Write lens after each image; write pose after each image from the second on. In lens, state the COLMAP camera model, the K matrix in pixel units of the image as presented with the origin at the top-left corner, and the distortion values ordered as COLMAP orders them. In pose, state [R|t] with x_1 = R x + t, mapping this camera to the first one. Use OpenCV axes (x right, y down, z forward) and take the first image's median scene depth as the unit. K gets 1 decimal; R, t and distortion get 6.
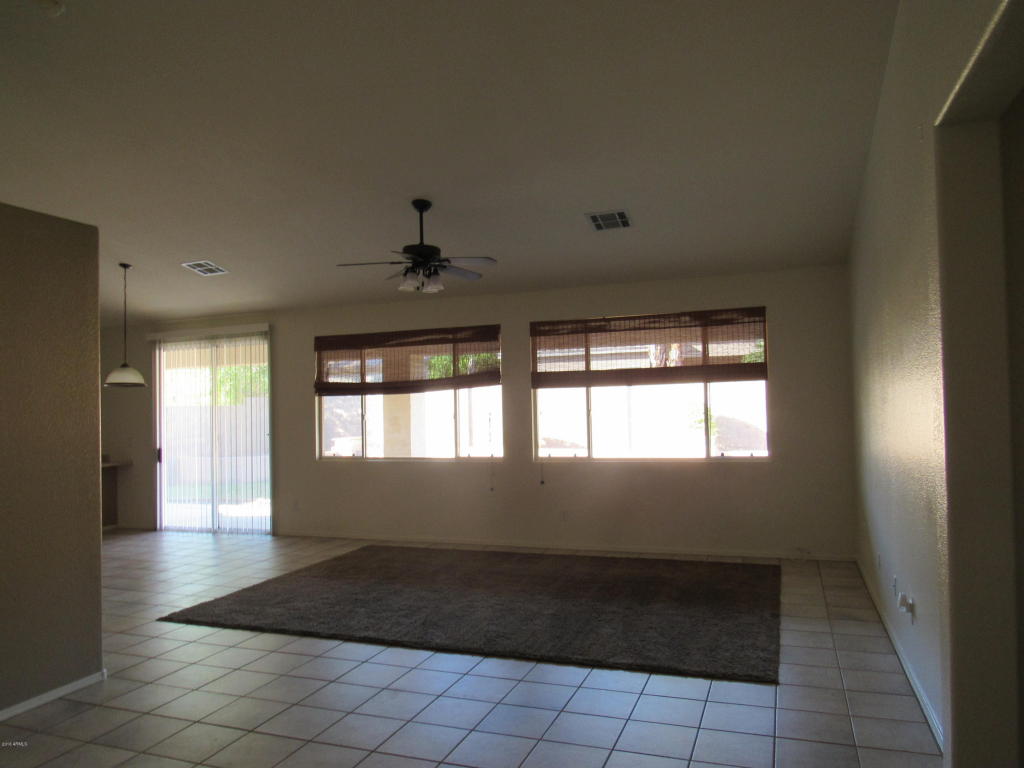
lens RADIAL K [[743.0, 0, 517.8], [0, 743.0, 374.0], [0, 0, 1]] dist [-0.016612, -0.001440]
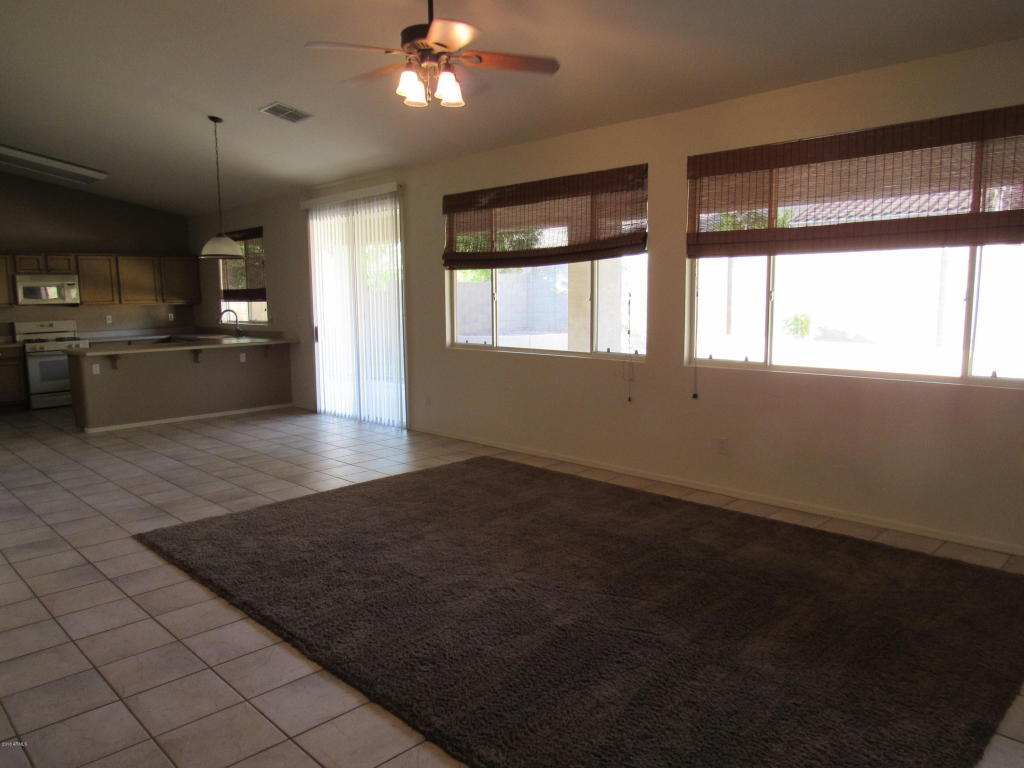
lens RADIAL K [[743.0, 0, 513.7], [0, 743.0, 378.3], [0, 0, 1]] dist [-0.016612, -0.001440]
pose [[0.902632, 0.061598, -0.425983, 0.170089], [0.011602, 0.985865, 0.167142, 0.012910], [0.430257, -0.155810, 0.889158, 0.312231]]
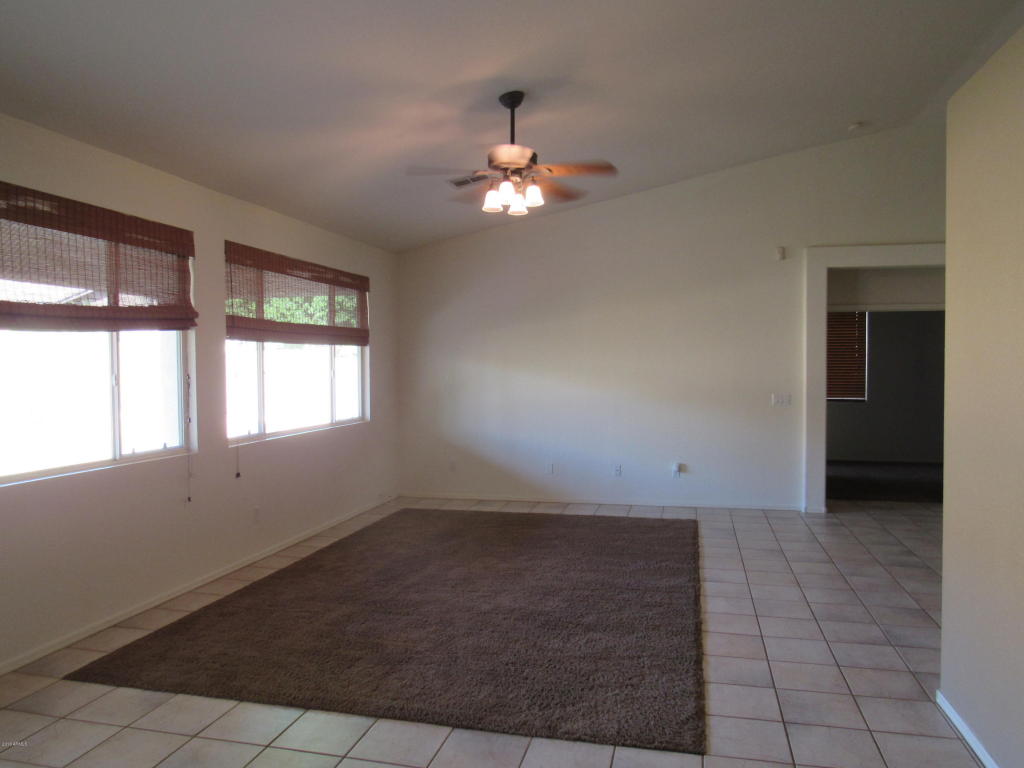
lens RADIAL K [[743.0, 0, 515.6], [0, 743.0, 379.5], [0, 0, 1]] dist [-0.016612, -0.001440]
pose [[-0.122034, 0.006013, 0.992508, -0.672590], [-0.032385, 0.999425, -0.010037, 0.054468], [-0.991997, -0.033367, -0.121770, 0.813665]]
